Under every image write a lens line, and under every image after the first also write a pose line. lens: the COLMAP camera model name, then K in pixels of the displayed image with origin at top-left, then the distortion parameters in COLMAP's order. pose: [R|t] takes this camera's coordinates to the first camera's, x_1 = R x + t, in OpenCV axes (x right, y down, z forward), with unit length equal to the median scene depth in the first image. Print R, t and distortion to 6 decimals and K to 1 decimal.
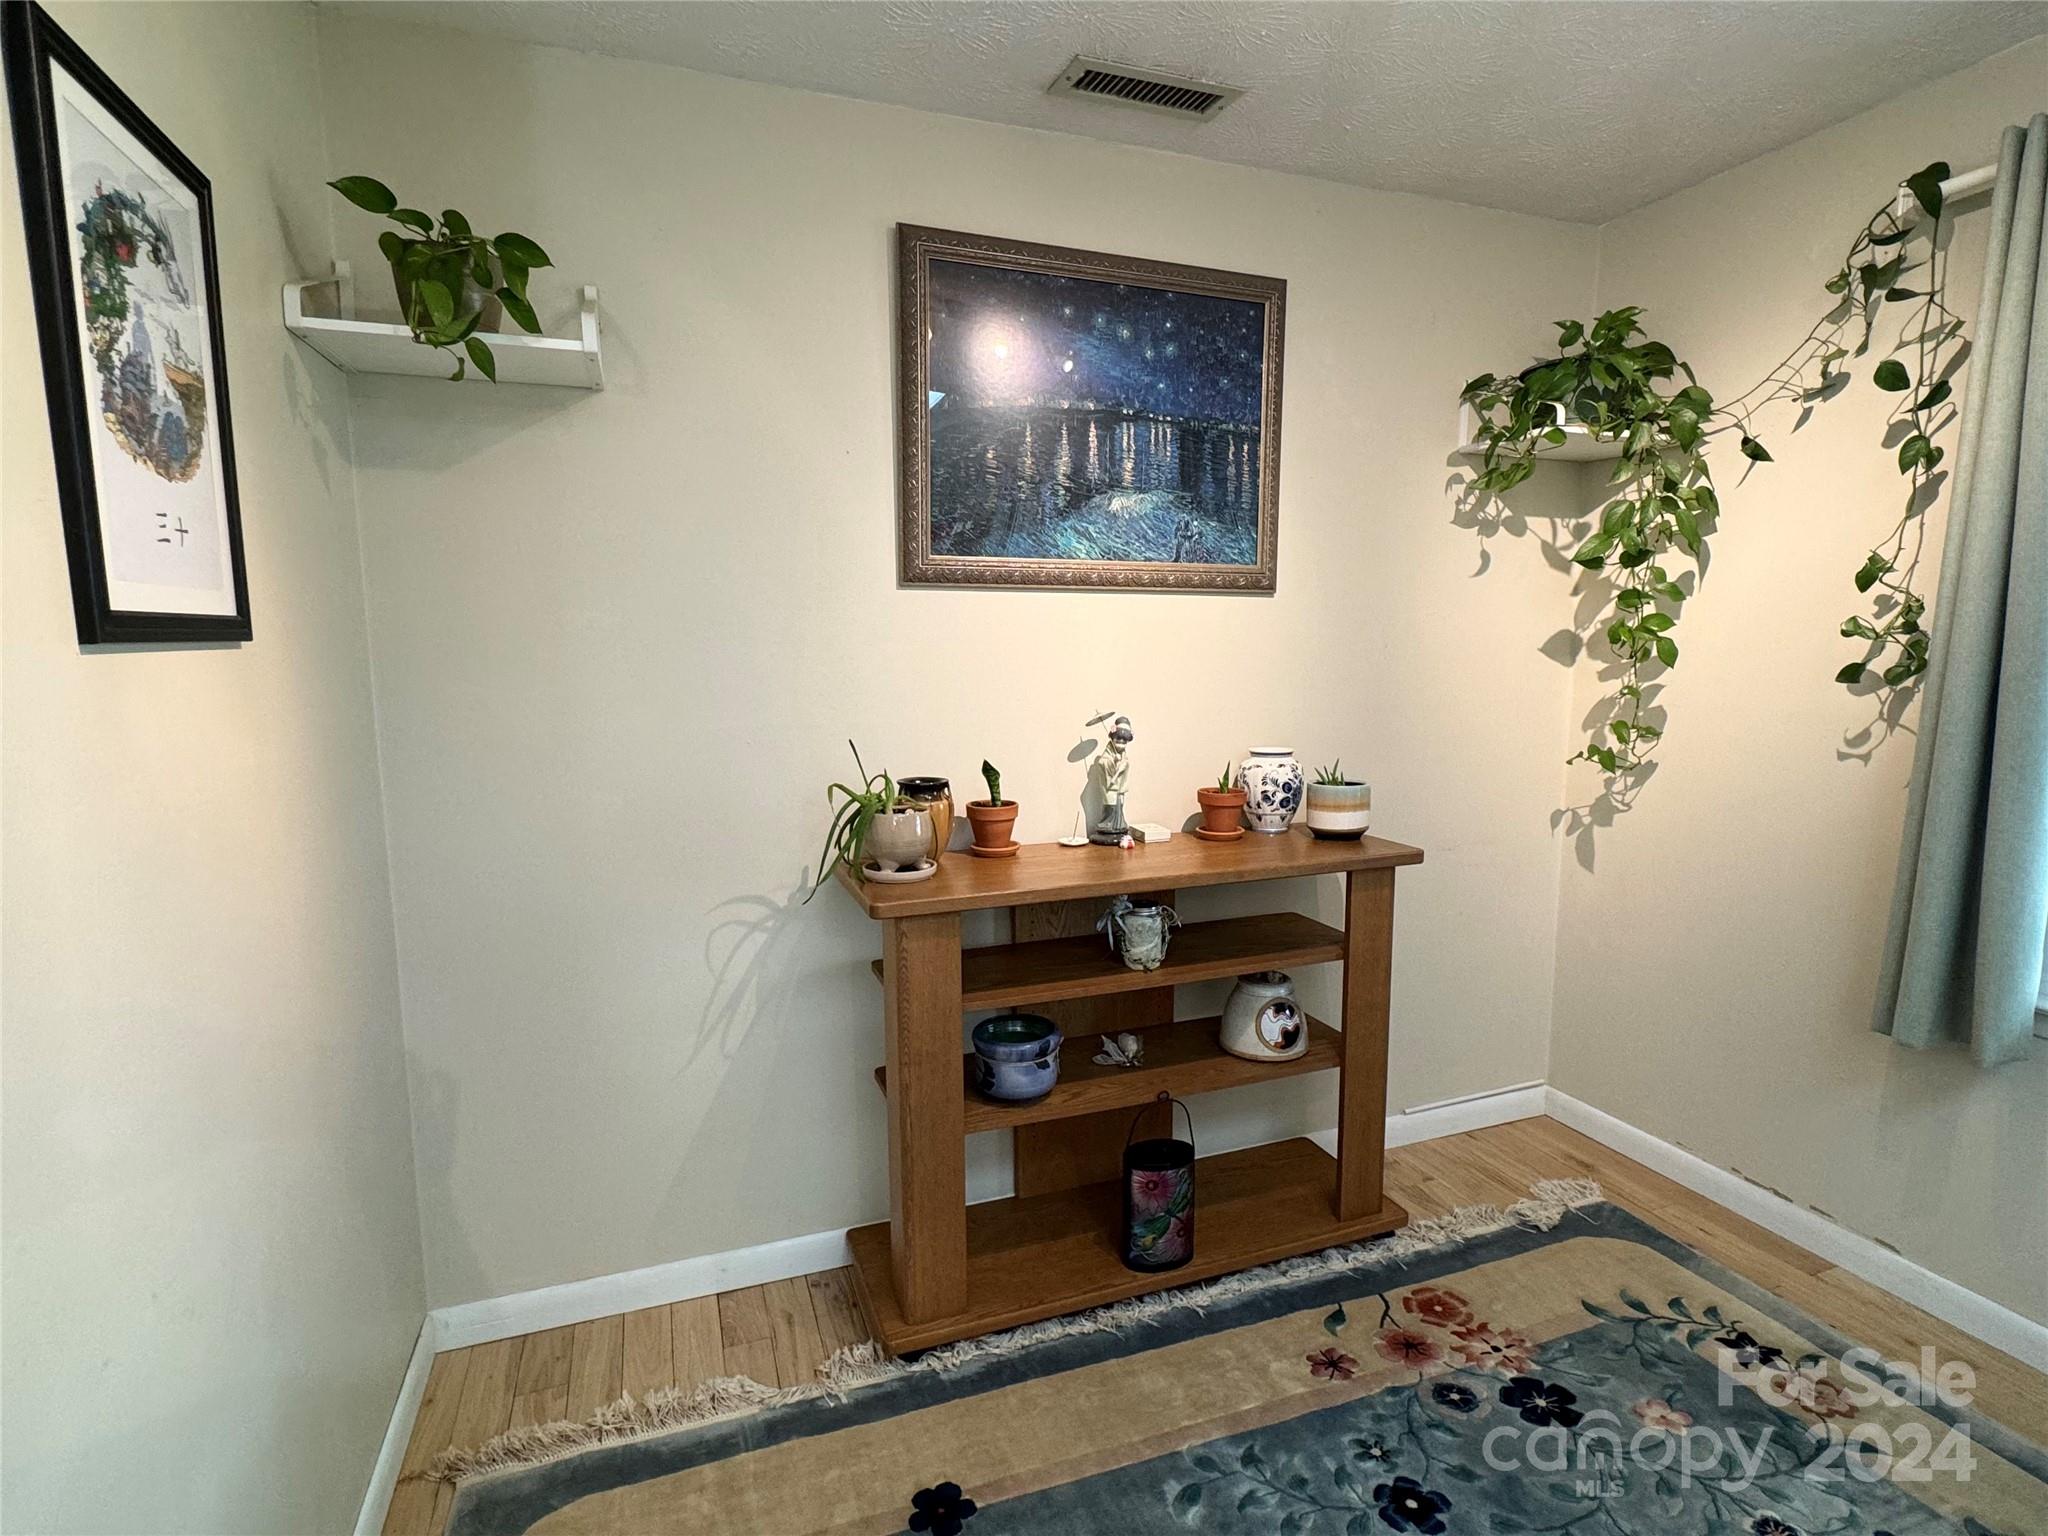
lens RADIAL K [[1035.5, 0, 1025.1], [0, 1035.5, 770.1], [0, 0, 1]] dist [0.001657, -0.000124]
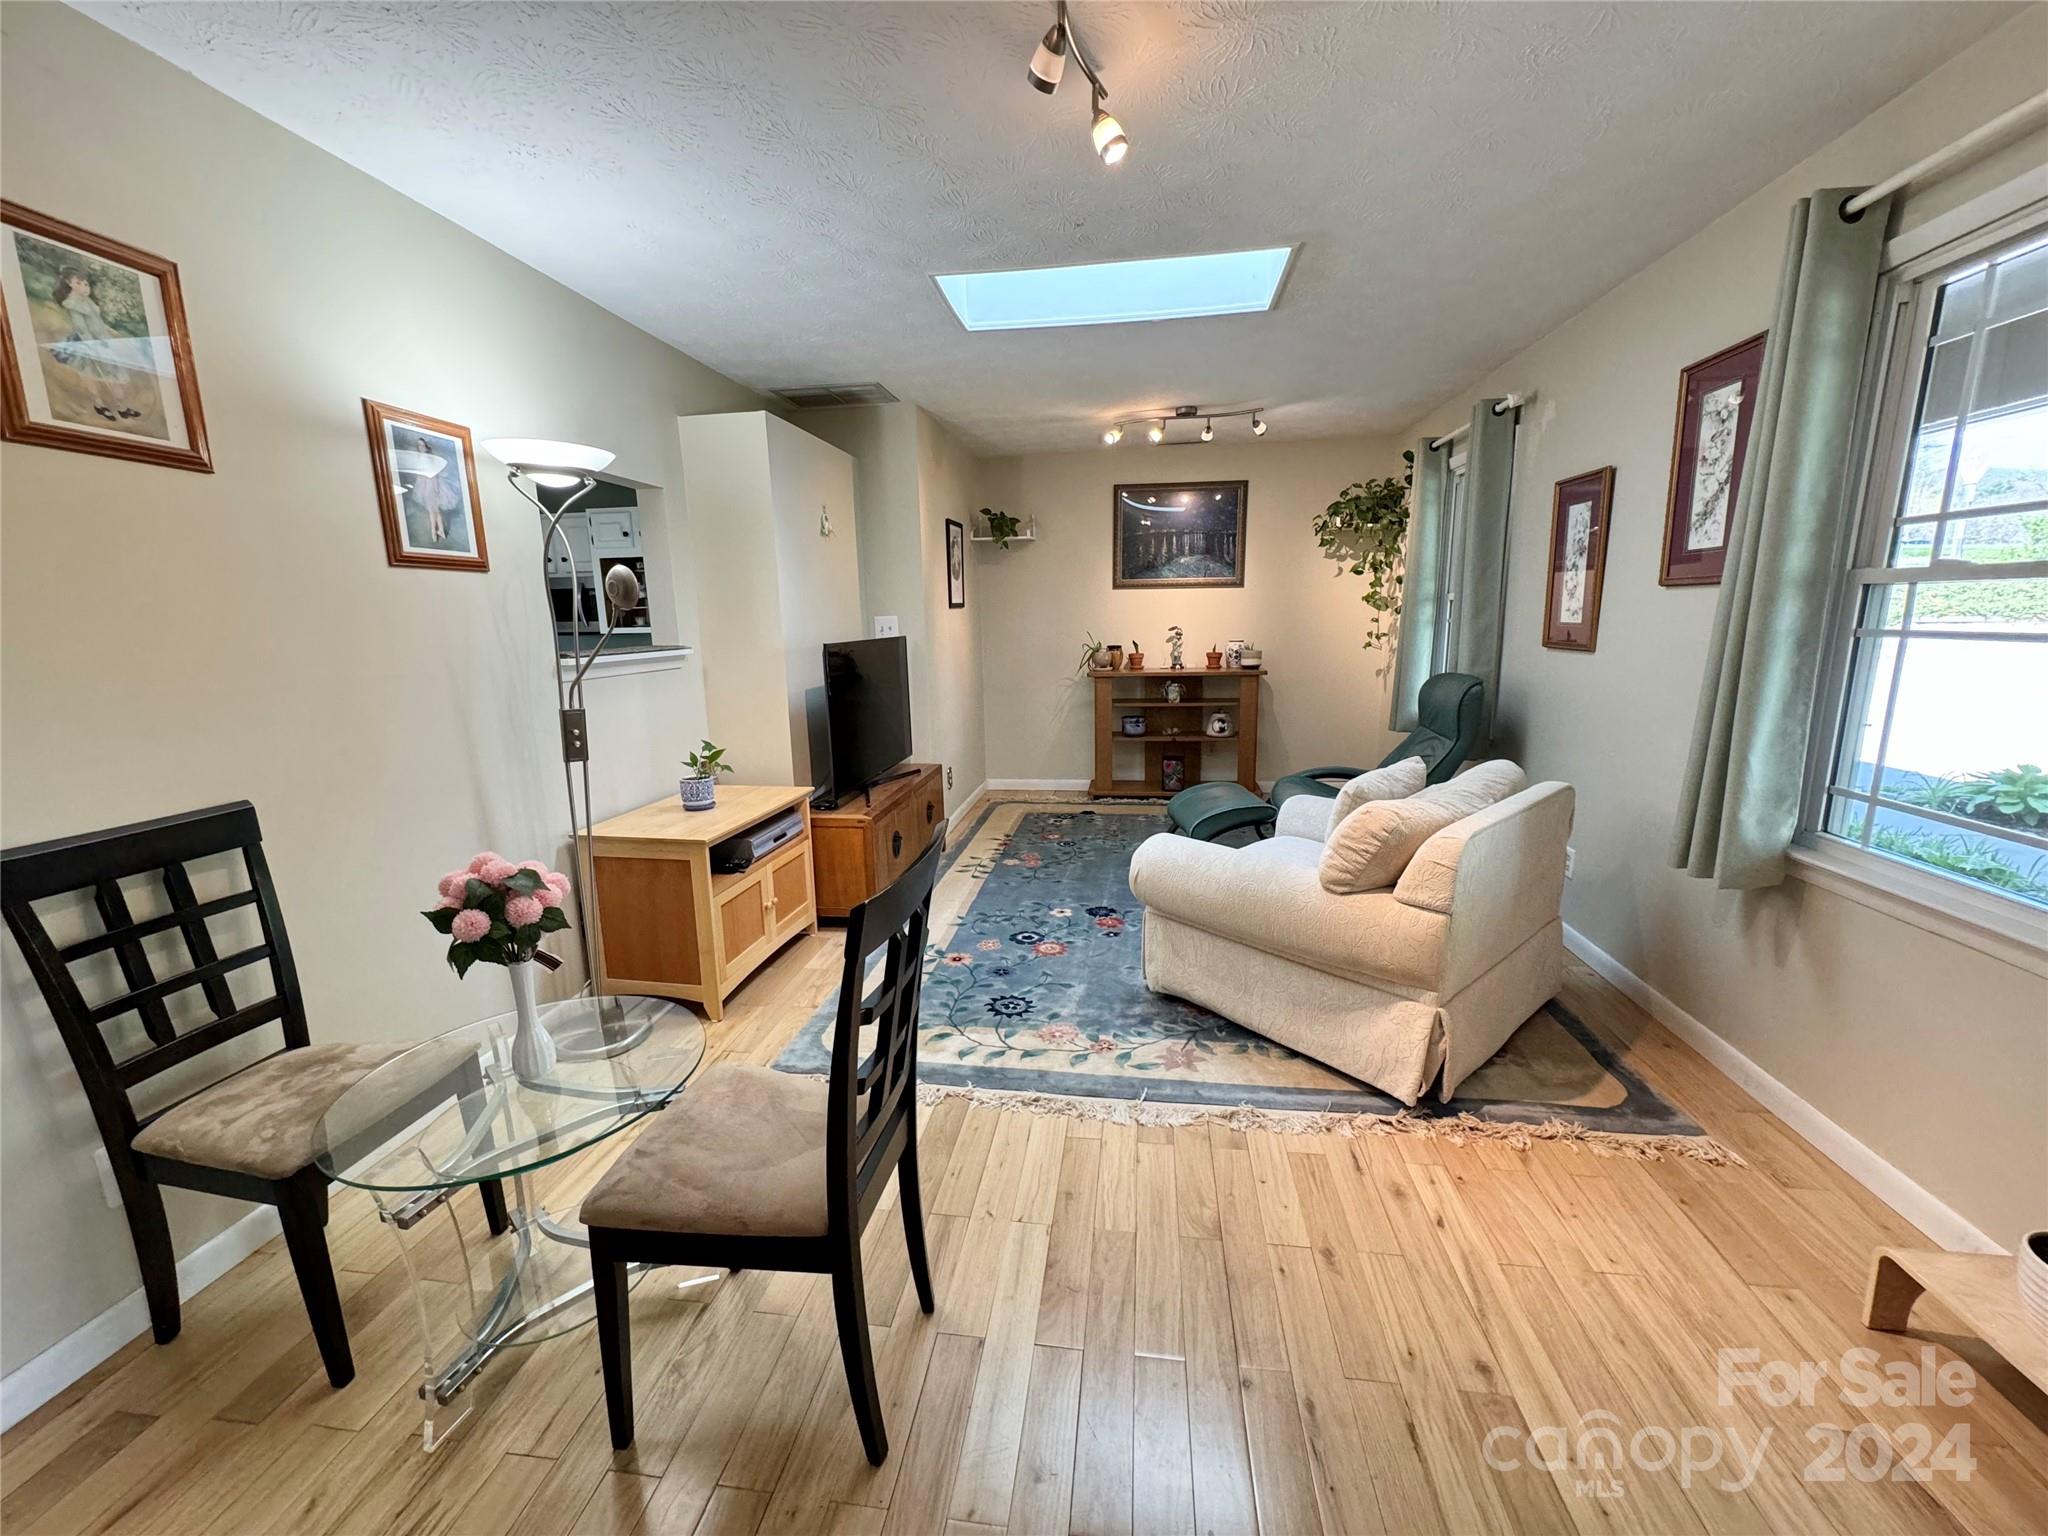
lens RADIAL K [[817.4, 0, 1021.1], [0, 817.4, 775.6], [0, 0, 1]] dist [0.003687, 0.000195]
pose [[0.875514, 0.083831, -0.475864, 0.911598], [-0.045086, 0.994712, 0.092282, 0.192539], [0.481084, -0.059339, 0.874664, -1.488999]]
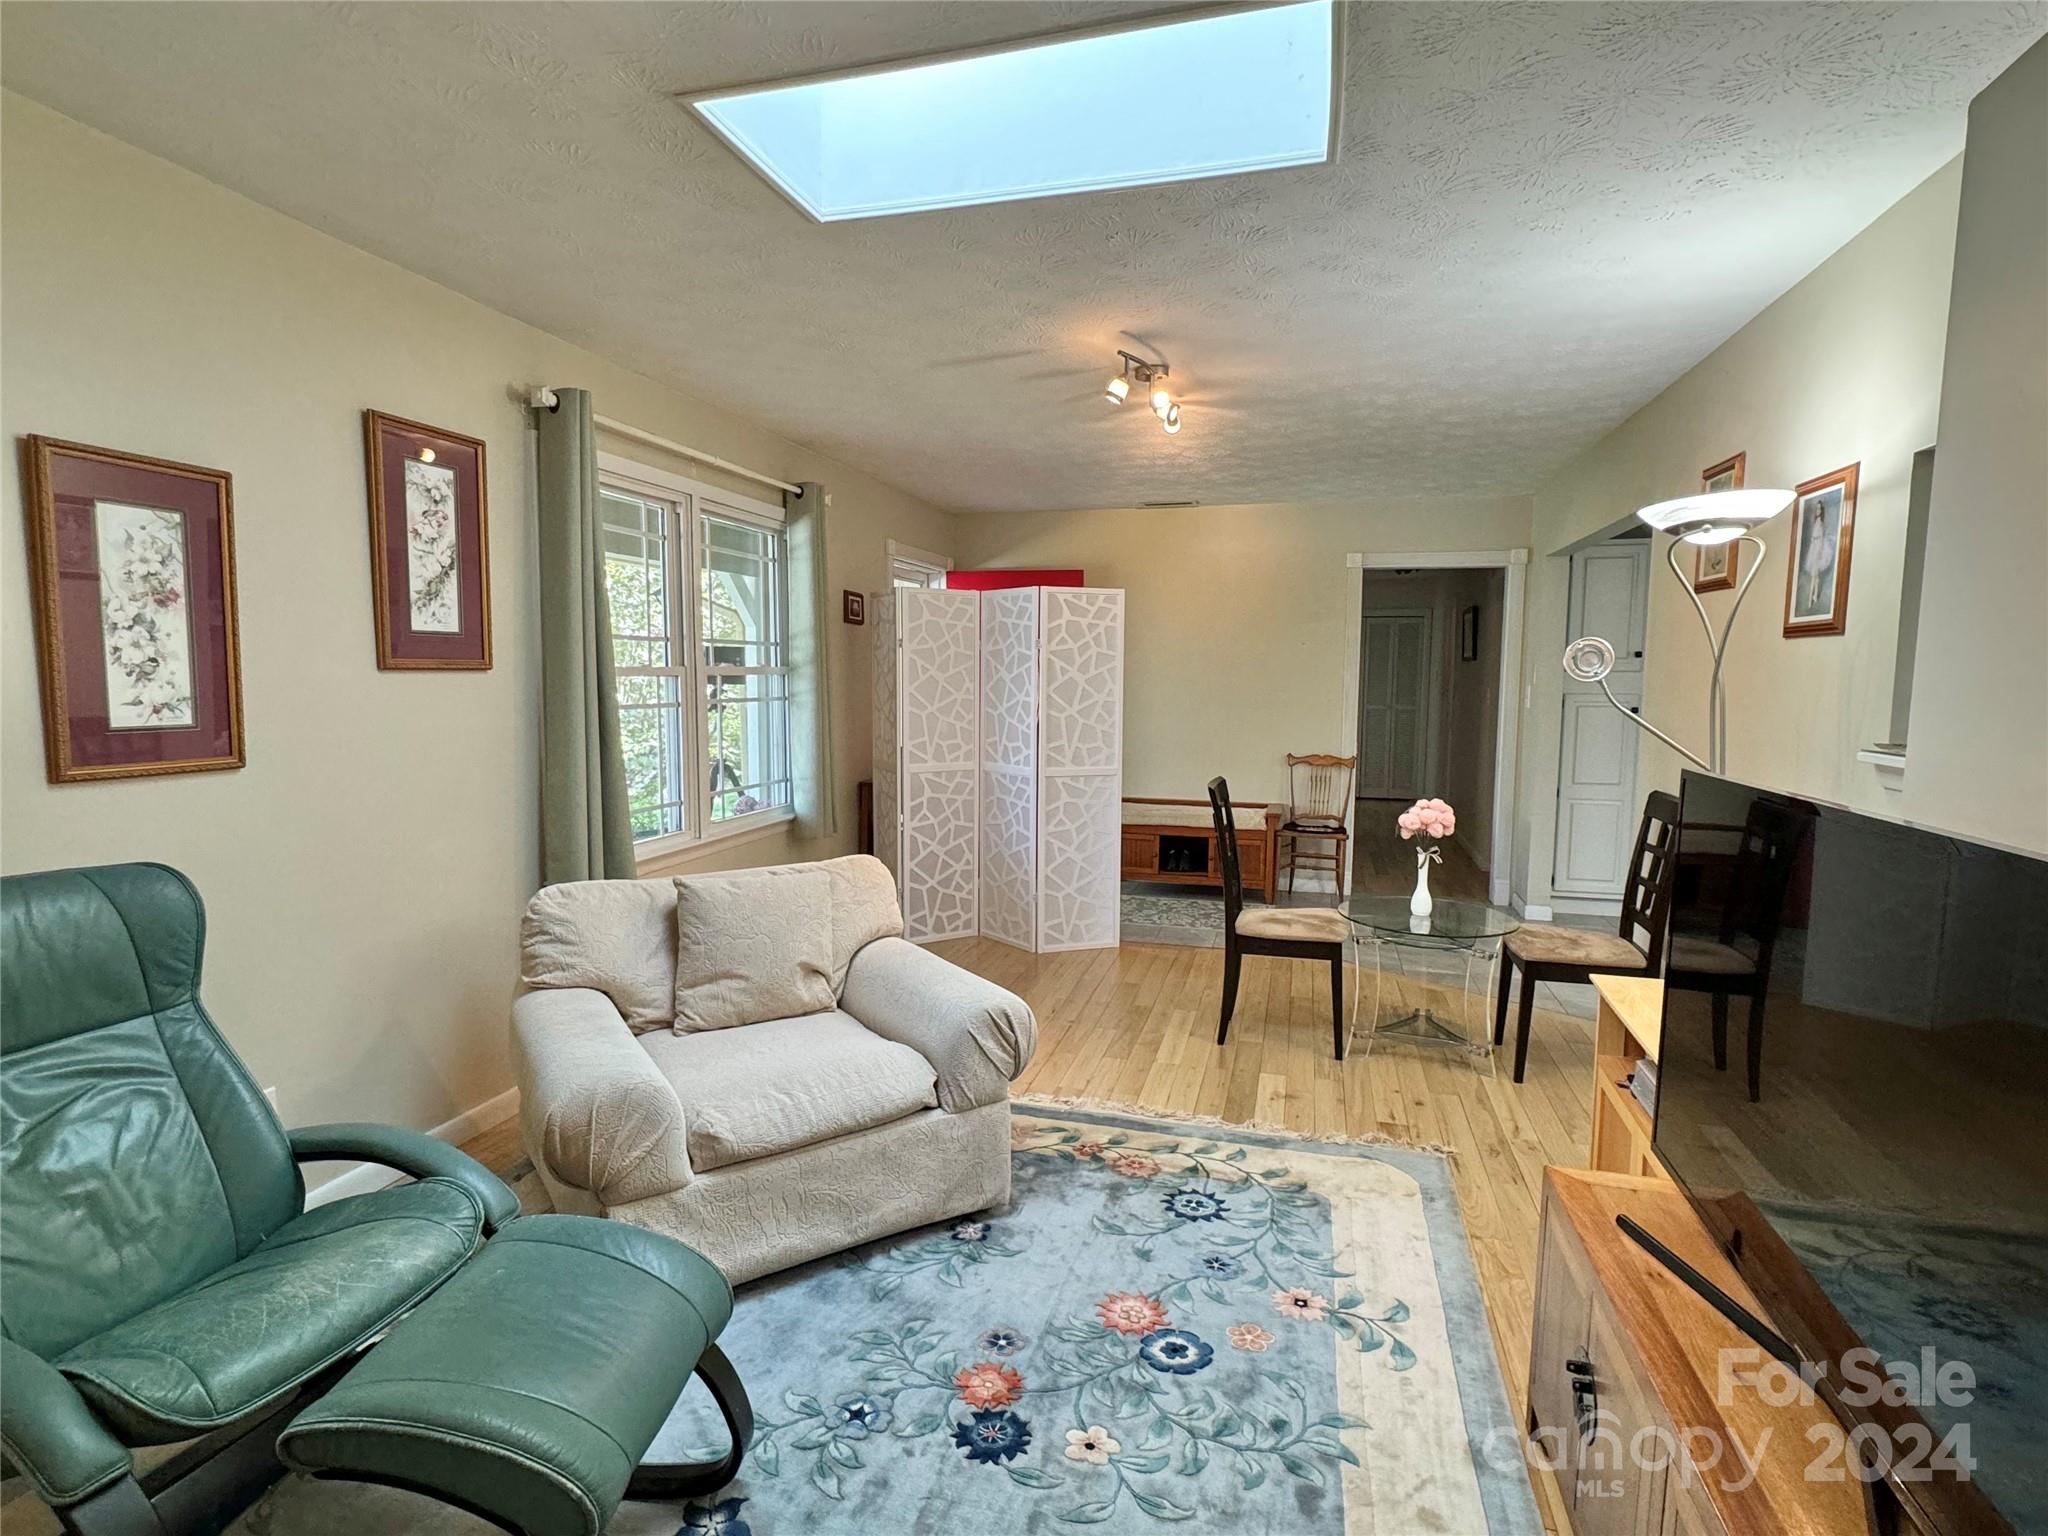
lens RADIAL K [[1035.5, 0, 1024.2], [0, 1035.5, 770.1], [0, 0, 1]] dist [0.001657, -0.000124]
pose [[-0.807840, -0.054227, 0.586903, -1.796161], [0.070305, 0.979784, 0.187298, -0.454161], [-0.585194, 0.192569, -0.787696, 3.519940]]
